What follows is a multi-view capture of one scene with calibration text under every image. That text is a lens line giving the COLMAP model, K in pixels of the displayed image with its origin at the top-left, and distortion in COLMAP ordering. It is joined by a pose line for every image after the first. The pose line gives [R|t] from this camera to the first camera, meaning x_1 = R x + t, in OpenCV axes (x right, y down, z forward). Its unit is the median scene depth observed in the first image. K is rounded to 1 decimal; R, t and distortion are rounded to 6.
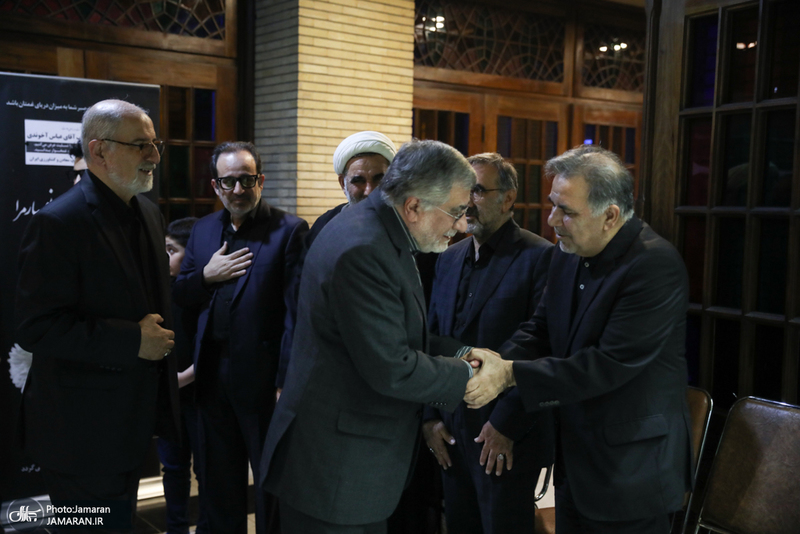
lens RADIAL K [[943.8, 0, 399.2], [0, 943.8, 282.1], [0, 0, 1]] dist [0.026451, 0.041528]
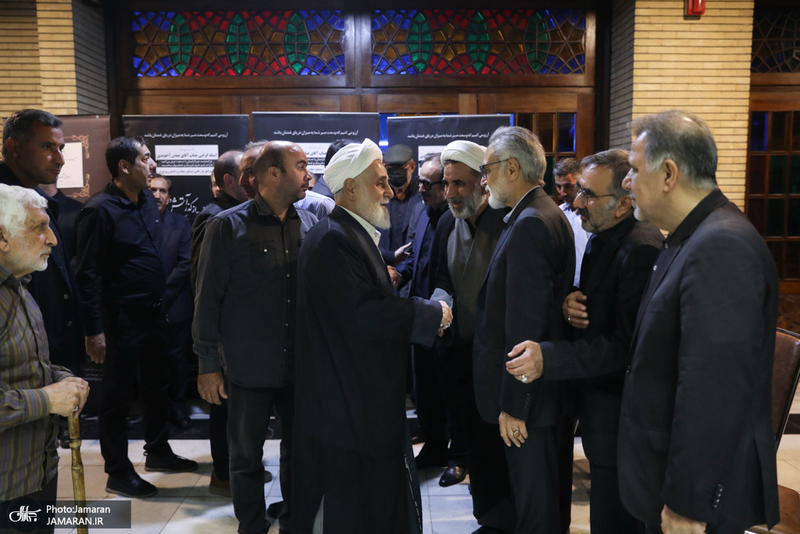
lens RADIAL K [[674.4, 0, 400.0], [0, 674.4, 267.0], [0, 0, 1]] dist [-0.075231, 0.106273]
pose [[0.801339, 0.036730, -0.597082, 0.172643], [-0.028677, 0.999324, 0.022987, -0.004112], [0.597523, -0.001297, 0.801850, 0.115215]]
